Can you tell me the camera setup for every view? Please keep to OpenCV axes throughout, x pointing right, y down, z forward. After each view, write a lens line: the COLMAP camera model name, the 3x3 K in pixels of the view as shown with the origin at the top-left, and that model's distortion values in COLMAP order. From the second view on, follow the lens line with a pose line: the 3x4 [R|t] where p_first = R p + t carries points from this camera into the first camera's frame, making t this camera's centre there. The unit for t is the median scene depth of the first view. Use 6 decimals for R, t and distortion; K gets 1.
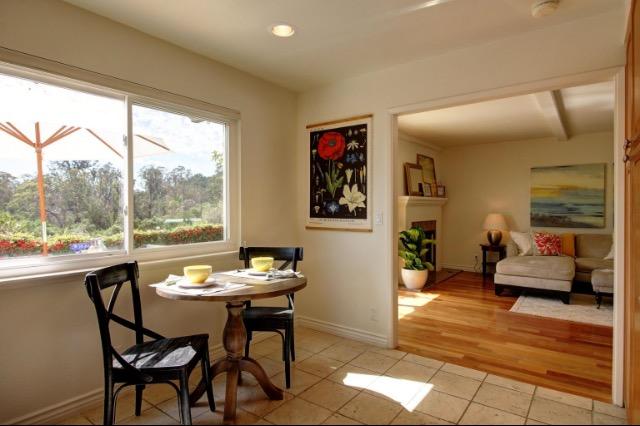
lens RADIAL K [[363.2, 0, 317.6], [0, 363.2, 209.0], [0, 0, 1]] dist [0.002477, -0.001019]
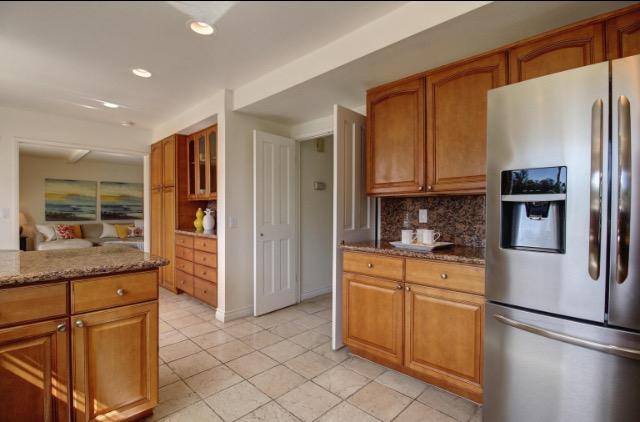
lens RADIAL K [[310.9, 0, 312.9], [0, 310.9, 217.4], [0, 0, 1]] dist [0.004154, 0.000525]
pose [[0.147664, -0.020285, 0.988830, -0.597543], [-0.000145, 0.999789, 0.020532, 0.012577], [-0.989038, -0.003175, 0.147630, -0.250725]]
